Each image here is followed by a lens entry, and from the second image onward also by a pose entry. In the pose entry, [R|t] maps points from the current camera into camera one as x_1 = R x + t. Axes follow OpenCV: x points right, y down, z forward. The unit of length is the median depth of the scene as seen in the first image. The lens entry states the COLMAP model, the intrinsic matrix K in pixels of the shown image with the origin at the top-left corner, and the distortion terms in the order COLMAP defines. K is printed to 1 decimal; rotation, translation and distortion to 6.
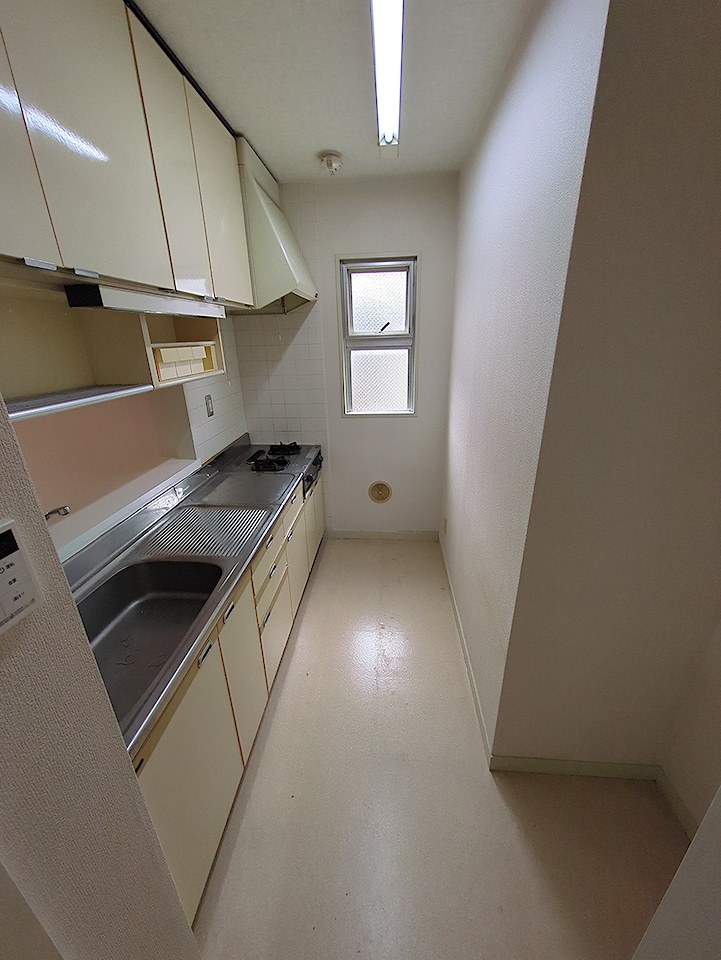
lens RADIAL K [[378.0, 0, 362.8], [0, 378.0, 489.1], [0, 0, 1]] dist [0.001851, 0.001374]
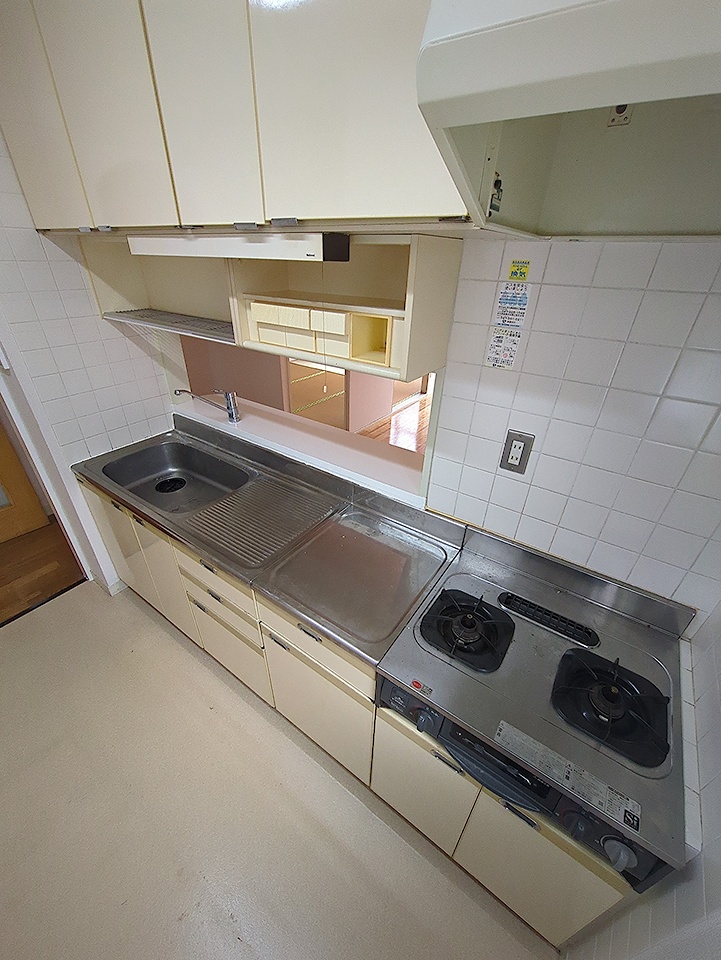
lens RADIAL K [[378.0, 0, 362.0], [0, 378.0, 483.1], [0, 0, 1]] dist [0.001851, 0.001374]
pose [[-0.509798, 0.449854, -0.733306, 0.088167], [-0.337227, 0.679677, 0.651397, -0.646135], [0.791444, 0.579371, -0.194795, 1.414780]]
